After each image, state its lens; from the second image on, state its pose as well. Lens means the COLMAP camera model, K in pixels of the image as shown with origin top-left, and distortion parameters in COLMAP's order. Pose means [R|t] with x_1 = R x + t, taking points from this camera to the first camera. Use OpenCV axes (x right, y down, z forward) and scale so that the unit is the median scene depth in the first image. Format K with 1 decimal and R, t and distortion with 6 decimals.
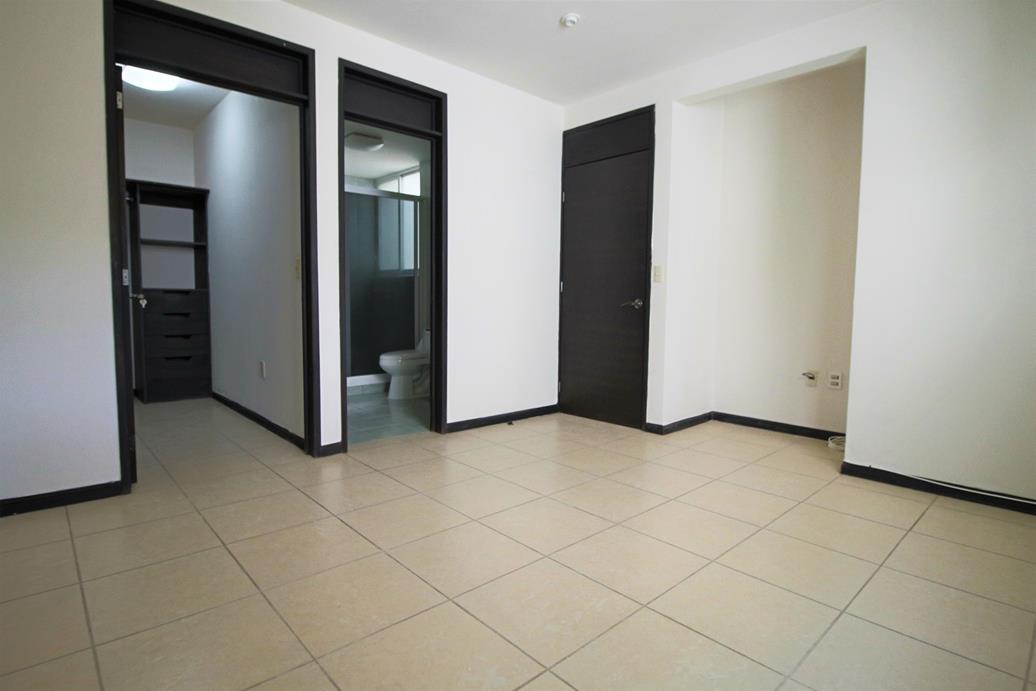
lens RADIAL K [[537.2, 0, 518.5], [0, 537.2, 343.6], [0, 0, 1]] dist [-0.009136, -0.002276]
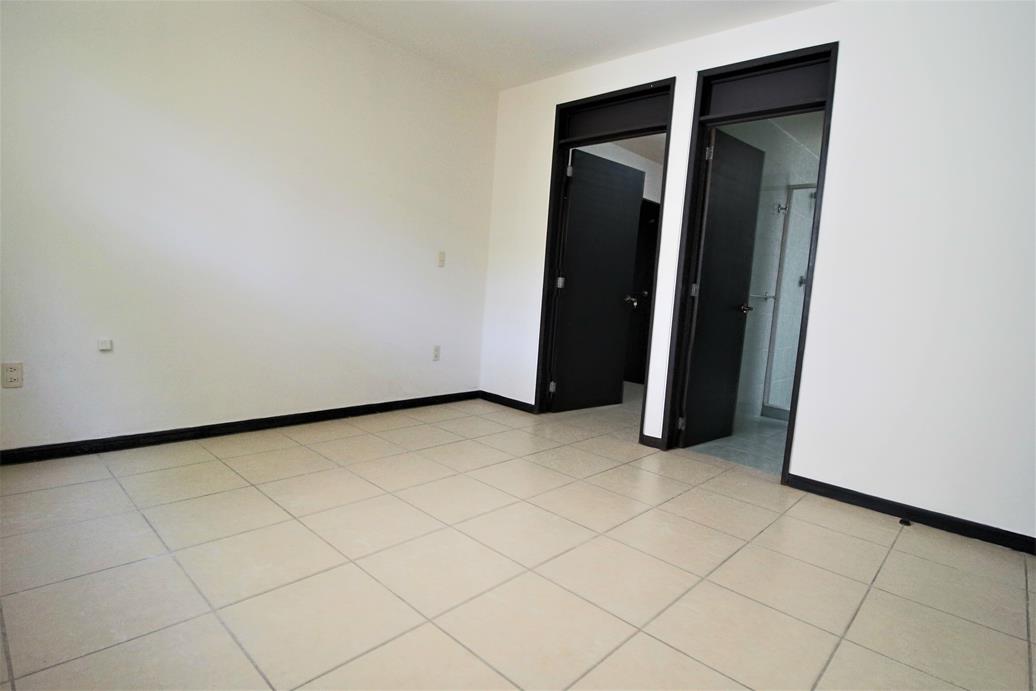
lens RADIAL K [[537.2, 0, 520.0], [0, 537.2, 341.9], [0, 0, 1]] dist [-0.009136, -0.002276]
pose [[0.074269, 0.090930, -0.993084, 0.667722], [-0.152297, 0.985187, 0.078817, -0.044326], [0.985540, 0.145390, 0.087017, 0.602535]]
